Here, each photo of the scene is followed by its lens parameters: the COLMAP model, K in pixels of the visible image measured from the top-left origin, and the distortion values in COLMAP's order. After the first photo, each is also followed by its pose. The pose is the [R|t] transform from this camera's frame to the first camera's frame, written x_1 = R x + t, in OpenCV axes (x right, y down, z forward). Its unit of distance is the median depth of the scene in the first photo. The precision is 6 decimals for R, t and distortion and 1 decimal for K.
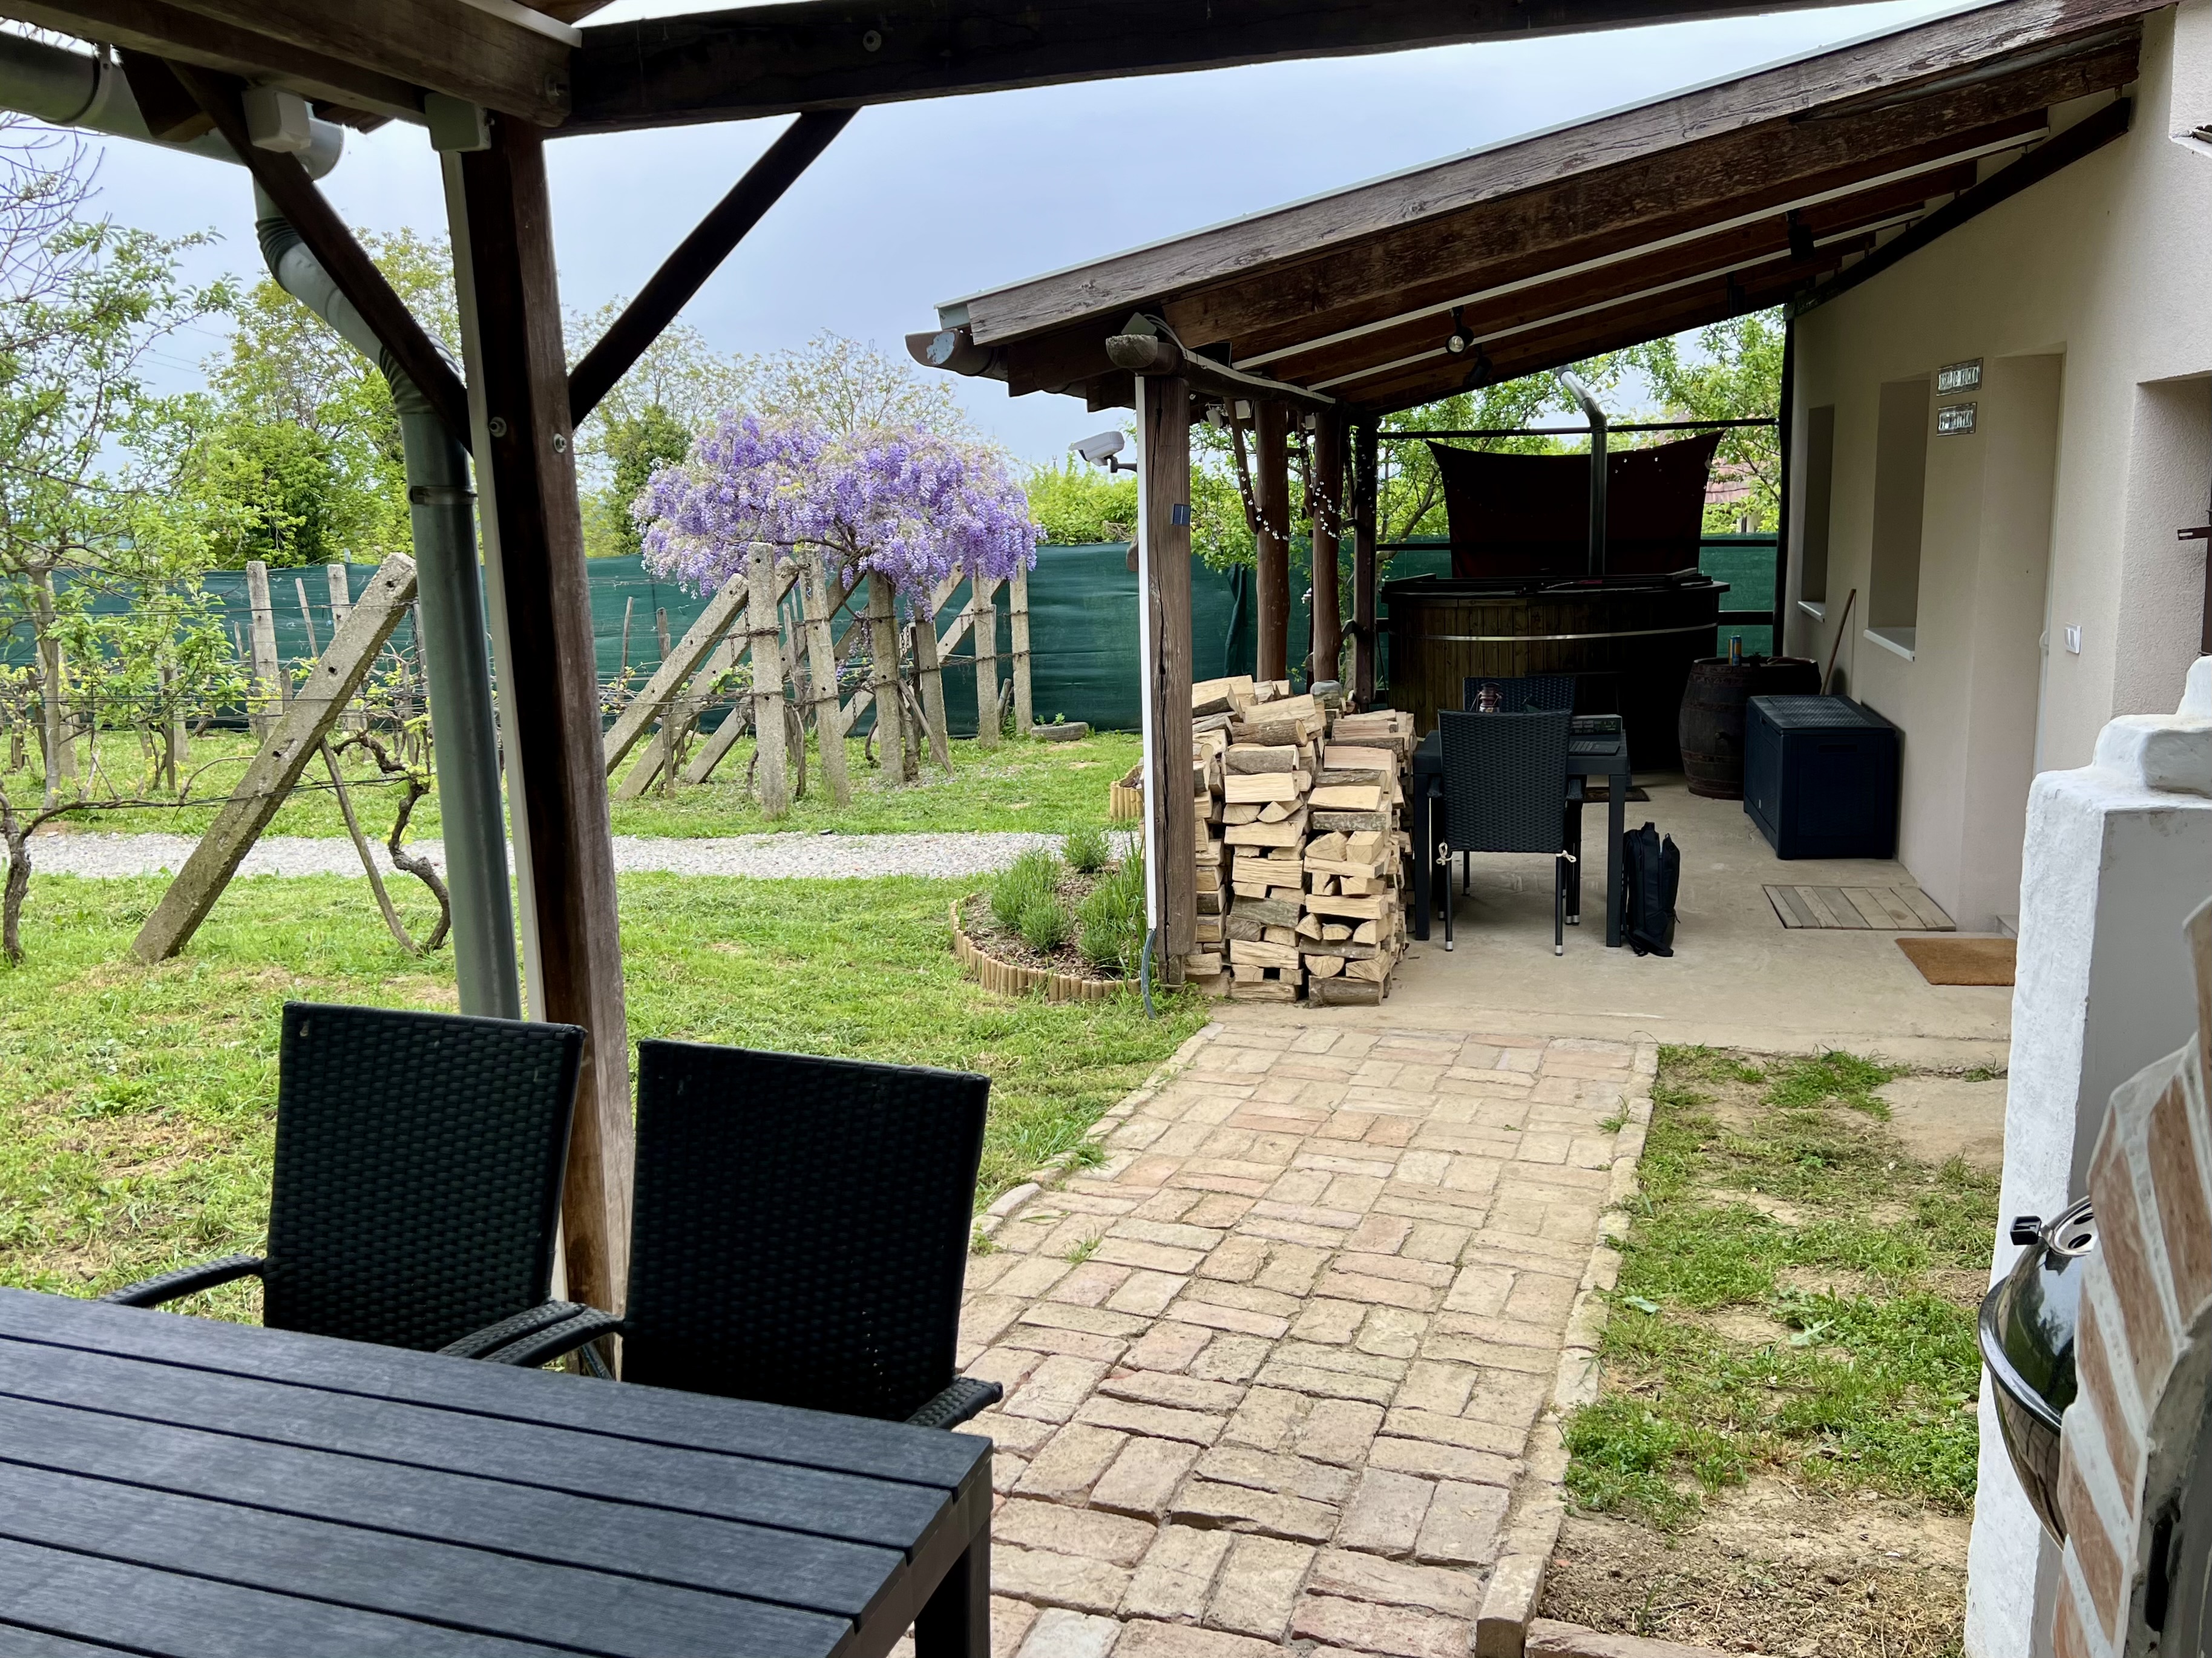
lens RADIAL K [[1773.4, 0, 1107.2], [0, 1773.4, 823.0], [0, 0, 1]] dist [0.041391, -0.063828]
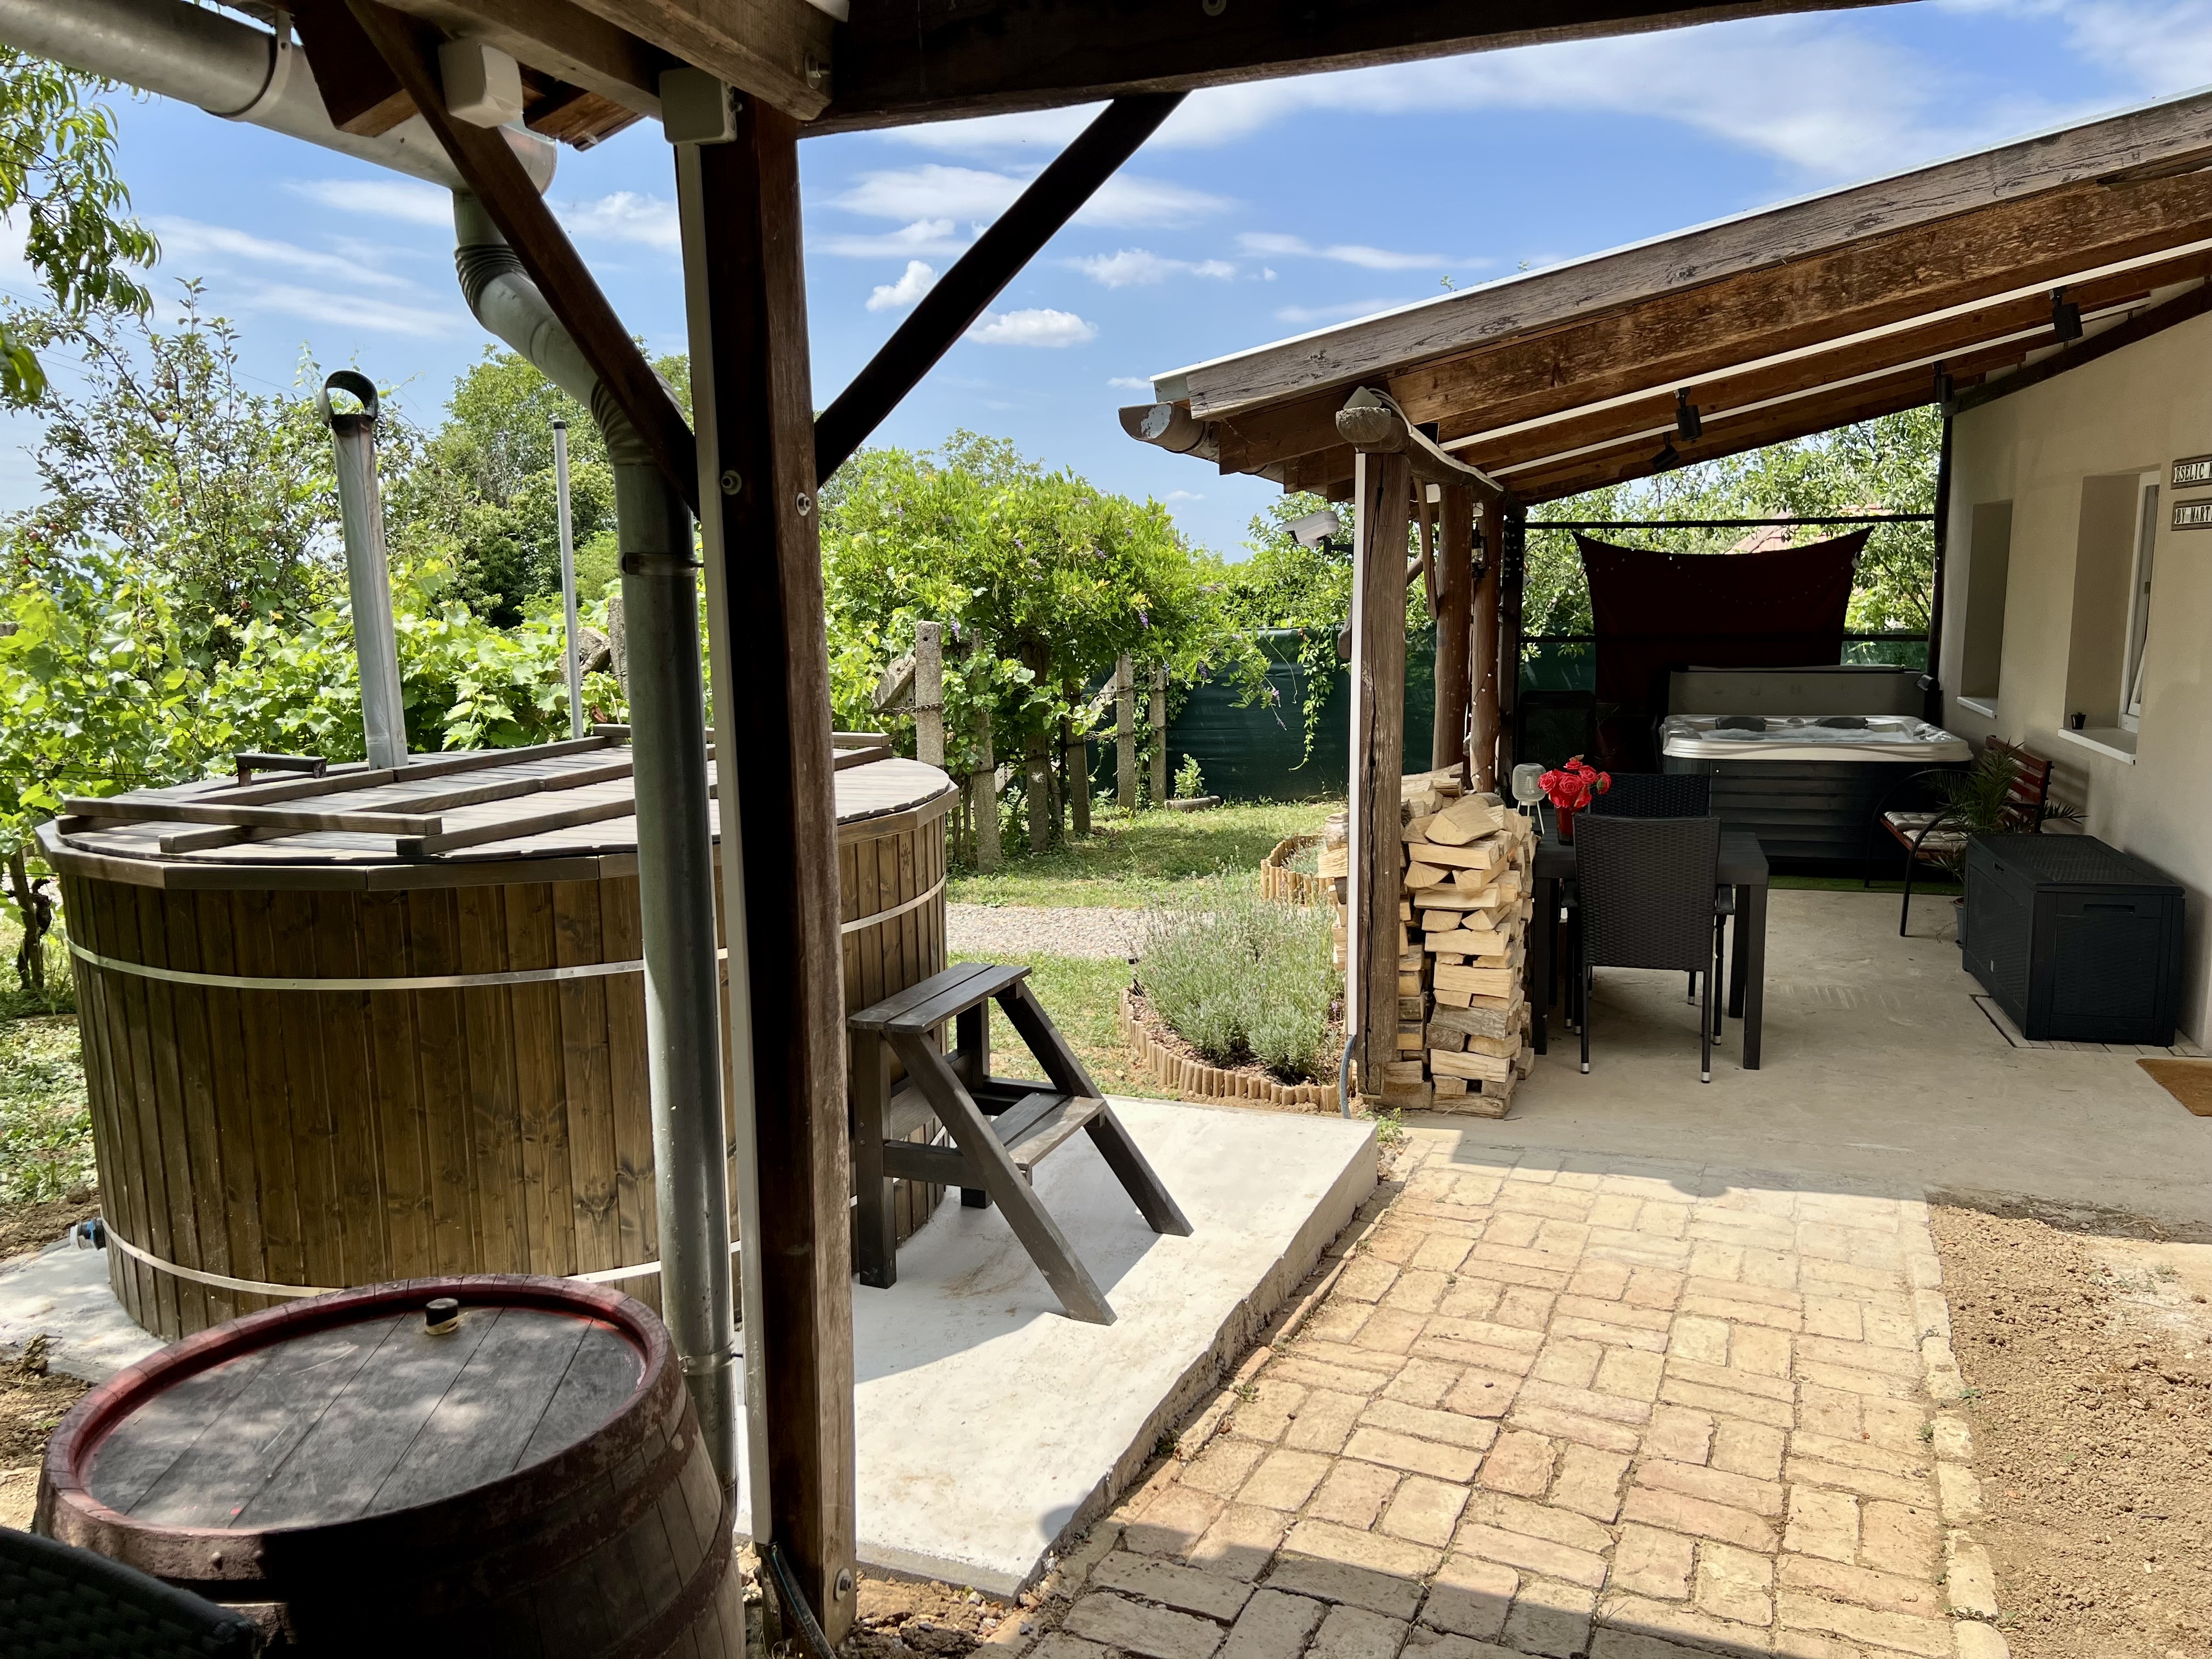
lens RADIAL K [[1616.0, 0, 1100.2], [0, 1616.0, 841.7], [0, 0, 1]] dist [0.030862, -0.046194]
pose [[0.997687, 0.025612, -0.062964, -0.069135], [-0.027021, 0.999401, -0.021634, -0.025786], [0.062372, 0.023285, 0.997781, 0.154317]]
